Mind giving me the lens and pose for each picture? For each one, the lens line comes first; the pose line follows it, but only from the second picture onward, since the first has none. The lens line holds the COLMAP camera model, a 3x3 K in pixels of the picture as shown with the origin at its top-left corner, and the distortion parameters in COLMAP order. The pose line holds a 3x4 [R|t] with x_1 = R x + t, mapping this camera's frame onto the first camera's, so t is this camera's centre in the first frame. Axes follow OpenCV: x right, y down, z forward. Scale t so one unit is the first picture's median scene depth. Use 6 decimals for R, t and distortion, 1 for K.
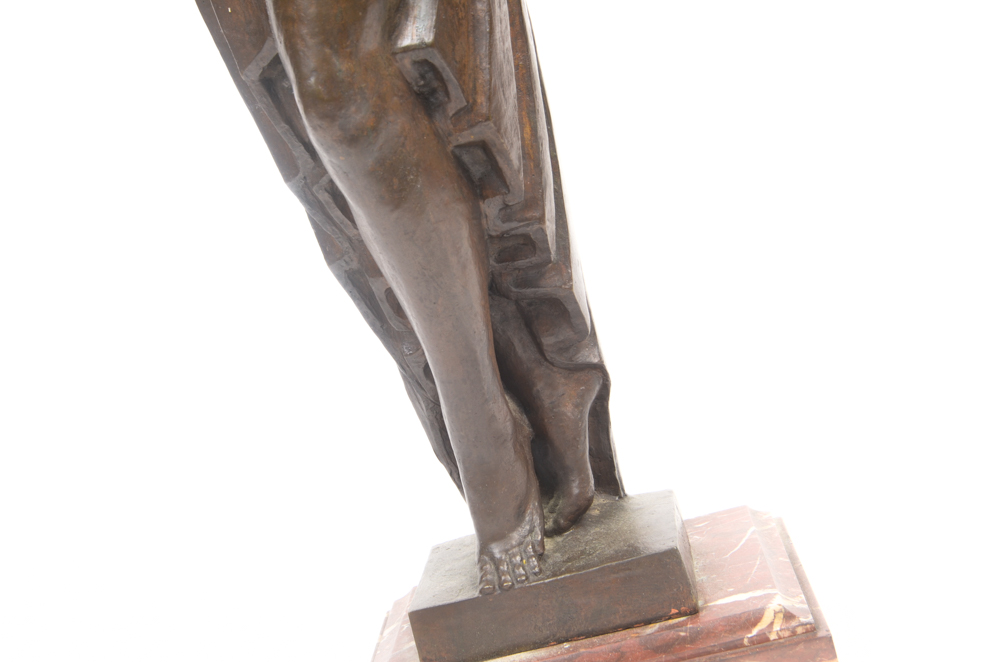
lens RADIAL K [[1405.4, 0, 499.5], [0, 1405.4, 331.0], [0, 0, 1]] dist [-0.002686, 0.070919]
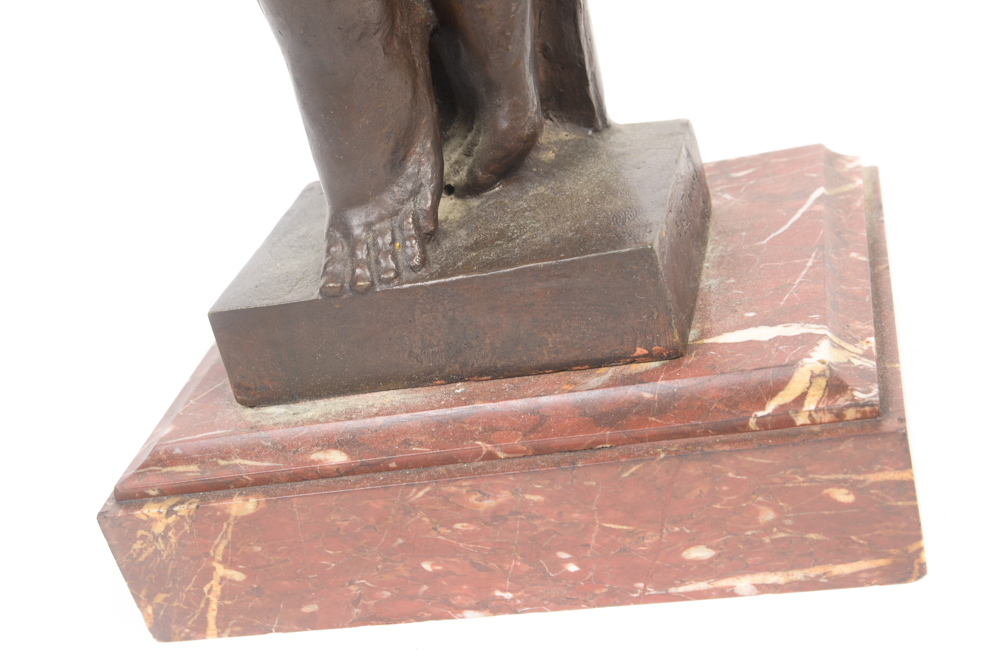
lens RADIAL K [[1405.4, 0, 499.5], [0, 1405.4, 331.0], [0, 0, 1]] dist [-0.002686, 0.070919]
pose [[0.991577, 0.071077, -0.108269, 0.126460], [-0.030675, 0.941058, 0.336852, -0.000898], [0.125830, -0.330693, 0.935312, 0.448155]]
